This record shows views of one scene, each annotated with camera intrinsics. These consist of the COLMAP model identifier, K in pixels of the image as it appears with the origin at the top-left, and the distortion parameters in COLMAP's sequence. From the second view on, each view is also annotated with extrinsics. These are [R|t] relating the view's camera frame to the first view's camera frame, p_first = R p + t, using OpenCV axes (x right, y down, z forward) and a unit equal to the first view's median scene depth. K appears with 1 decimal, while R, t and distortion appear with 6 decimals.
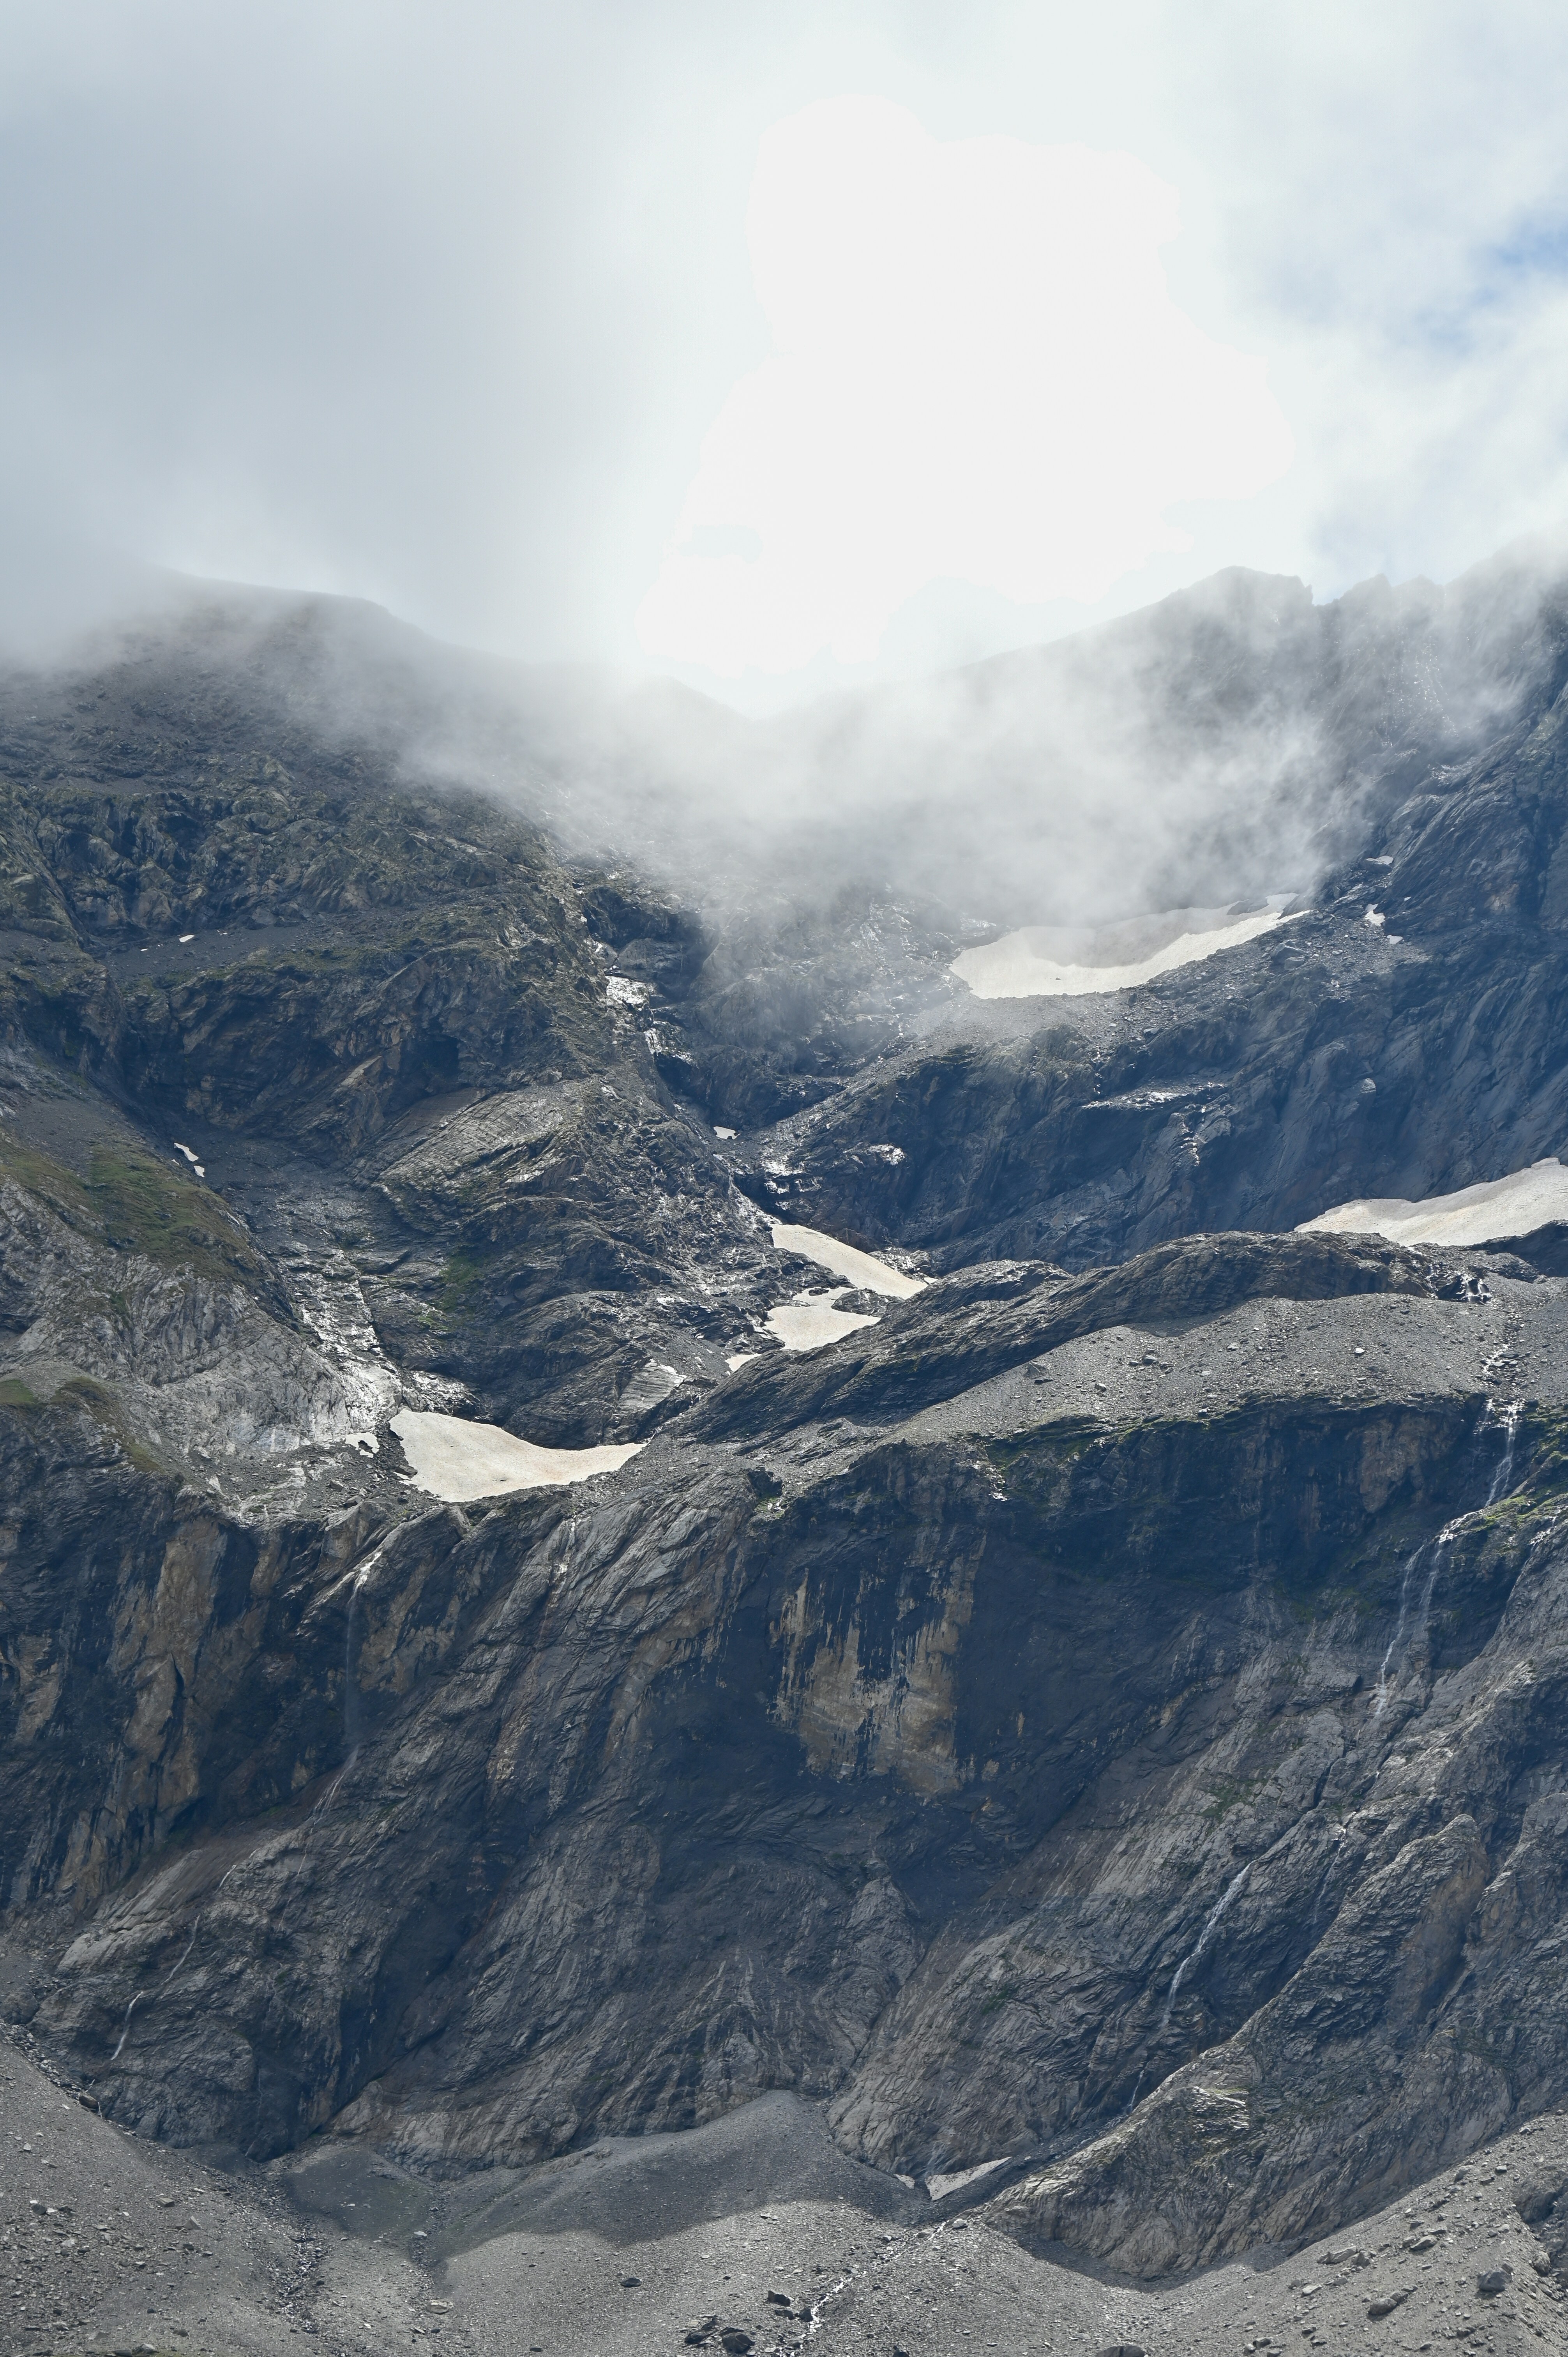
lens RADIAL K [[7836.9, 0, 784.0], [0, 7836.9, 1178.5], [0, 0, 1]] dist [-0.026332, -0.485701]
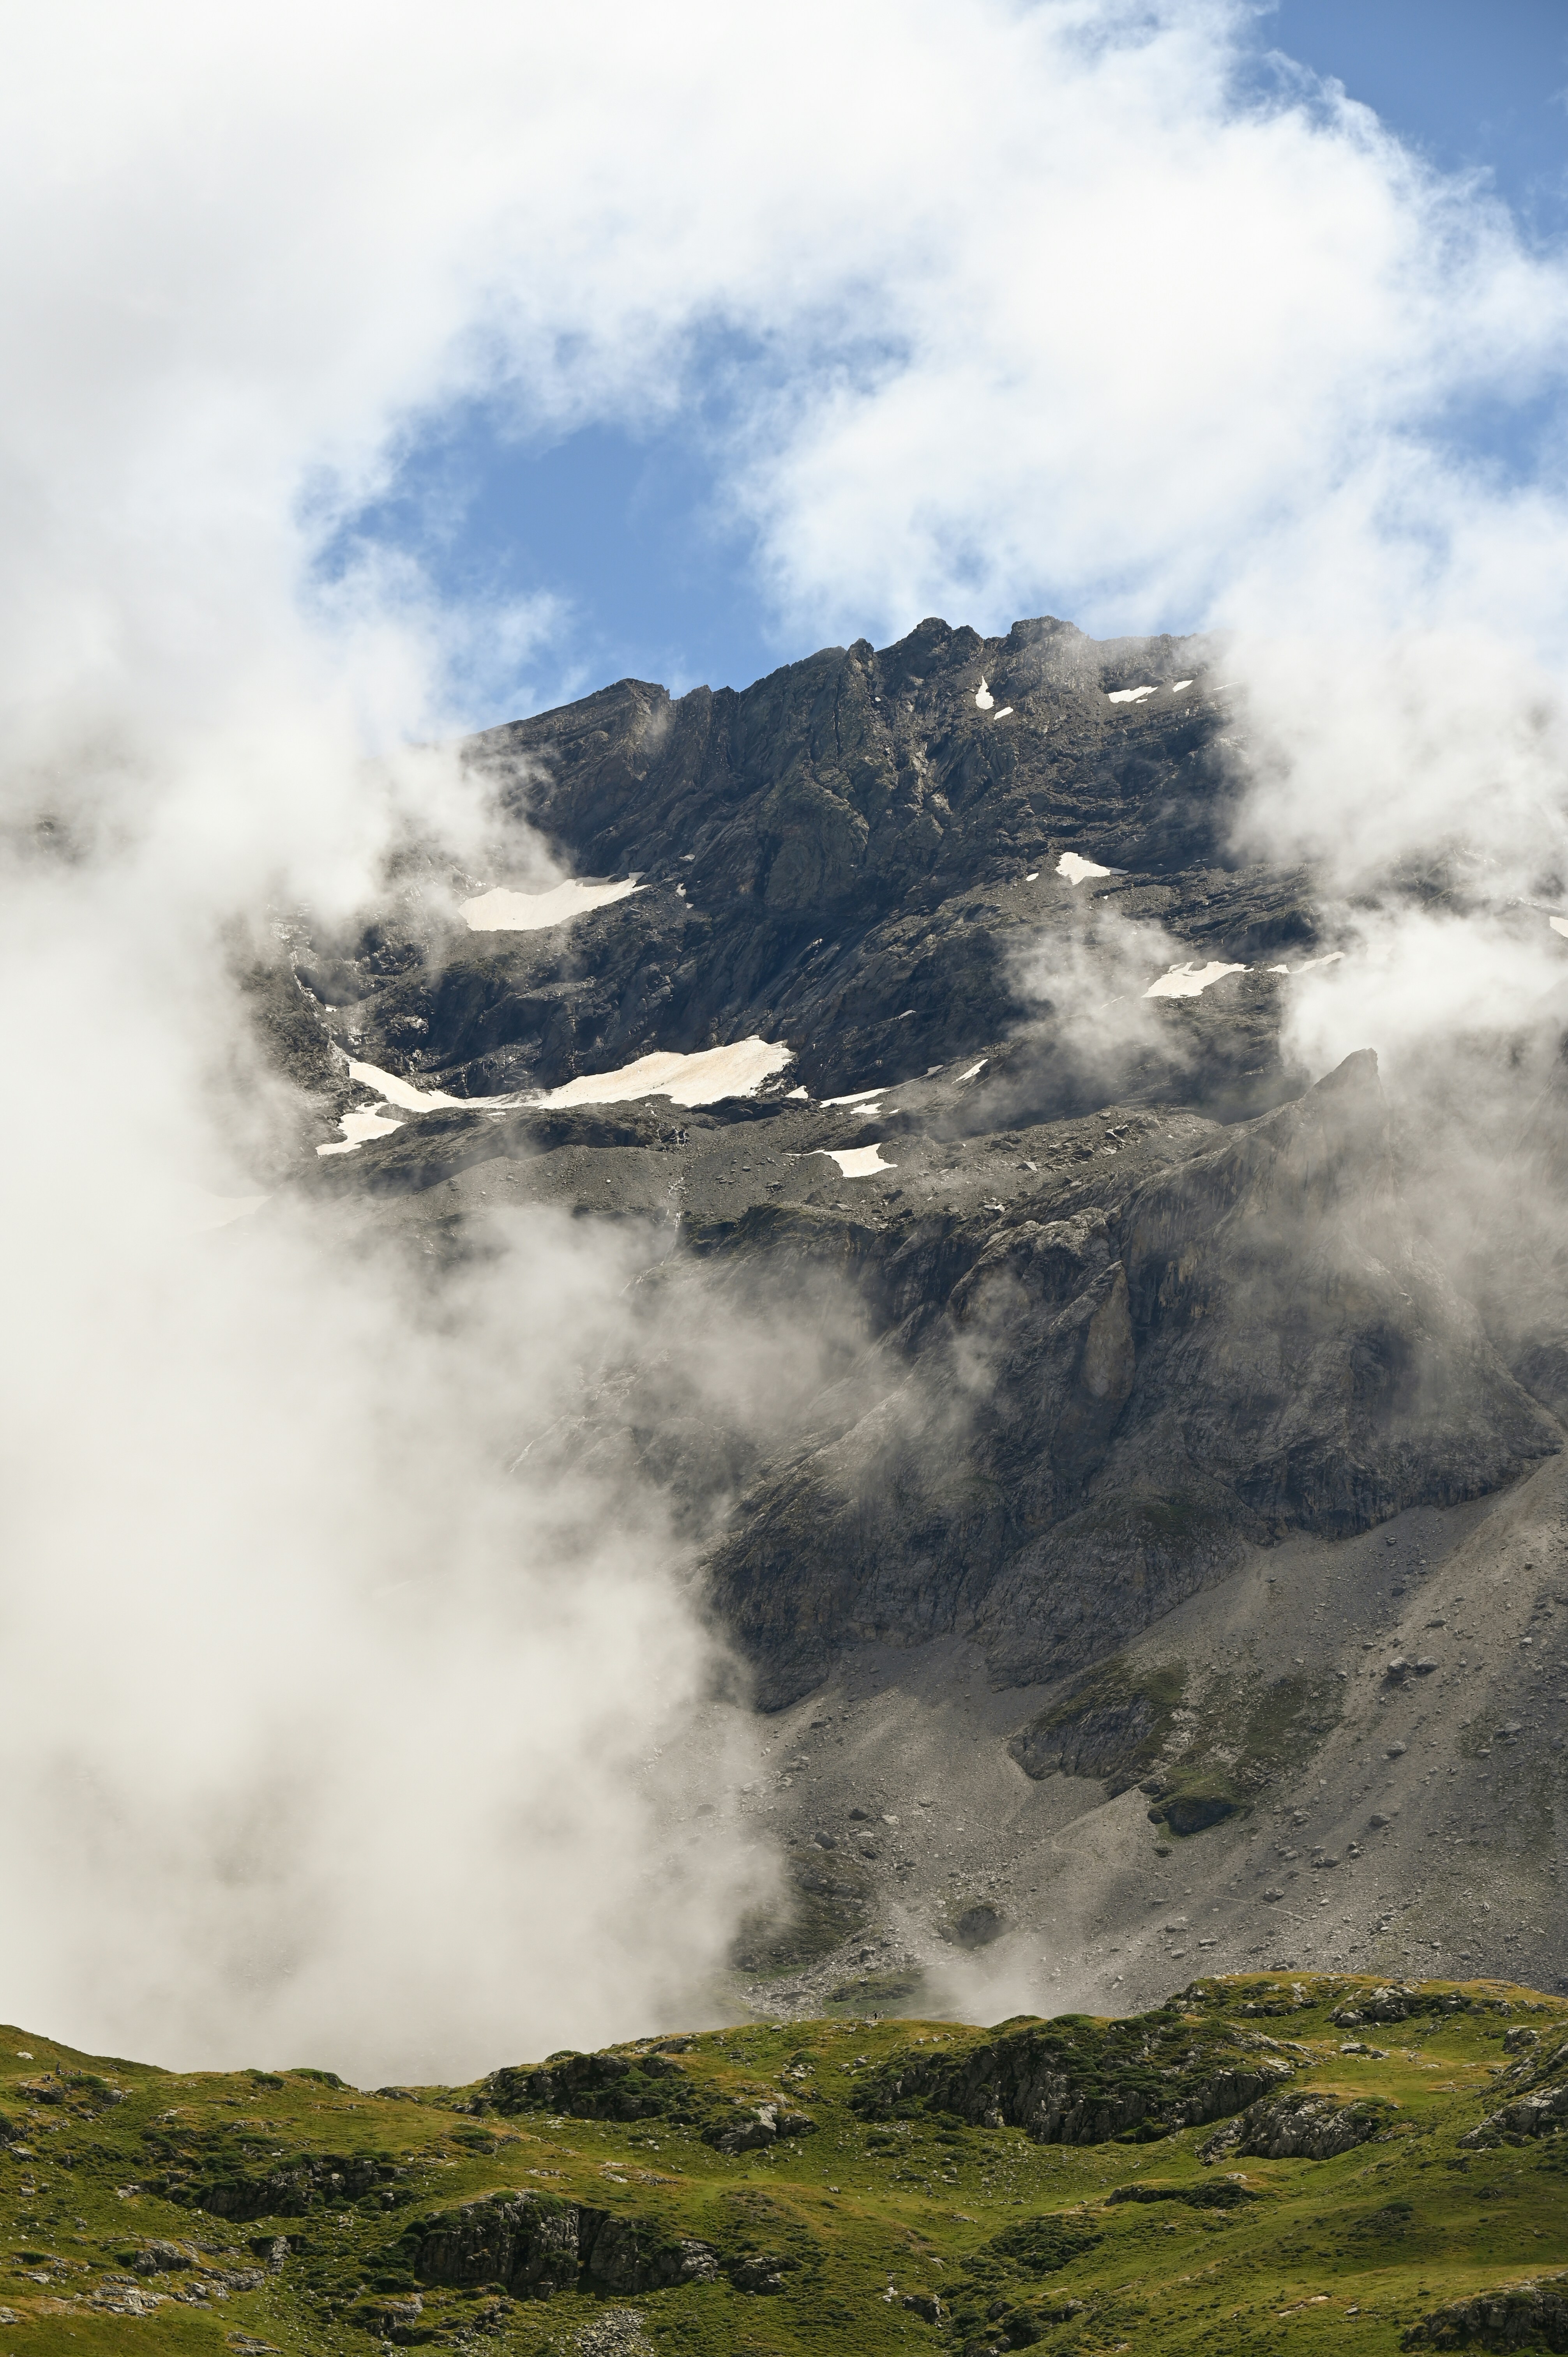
lens RADIAL K [[5452.2, 0, 784.0], [0, 5452.2, 1178.5], [0, 0, 1]] dist [-0.004040, -0.184849]
pose [[0.998596, 0.025303, 0.046544, 0.041914], [-0.029310, 0.995730, 0.087535, -0.083426], [-0.044130, -0.088776, 0.995074, -0.336981]]
